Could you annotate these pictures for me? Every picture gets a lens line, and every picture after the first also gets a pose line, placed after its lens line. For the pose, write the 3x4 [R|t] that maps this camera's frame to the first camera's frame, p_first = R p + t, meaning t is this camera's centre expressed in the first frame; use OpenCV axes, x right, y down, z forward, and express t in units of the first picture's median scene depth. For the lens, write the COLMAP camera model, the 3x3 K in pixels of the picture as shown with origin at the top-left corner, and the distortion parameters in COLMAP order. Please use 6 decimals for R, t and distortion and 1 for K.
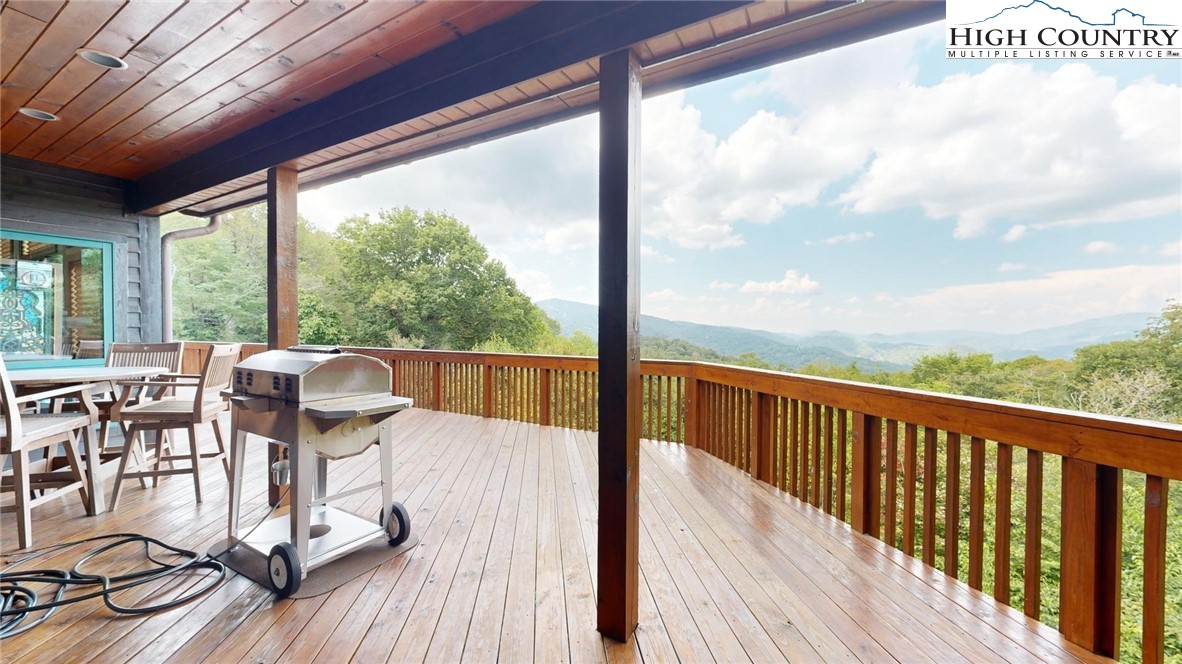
lens RADIAL K [[438.6, 0, 583.8], [0, 438.6, 336.3], [0, 0, 1]] dist [0.009913, 0.000238]
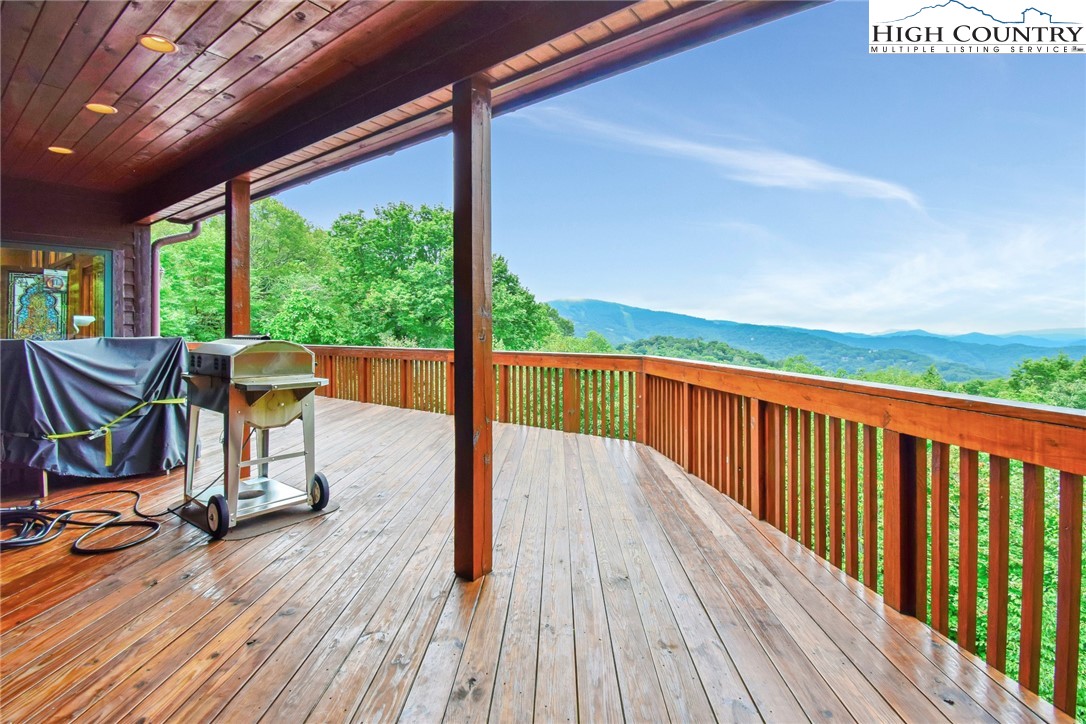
lens RADIAL K [[490.5, 0, 523.2], [0, 490.5, 327.0], [0, 0, 1]] dist [0.023956, -0.006354]
pose [[0.989952, -0.008931, -0.141124, 0.261395], [0.005824, 0.999732, -0.022409, 0.033507], [0.141286, 0.021362, 0.989738, -0.180137]]
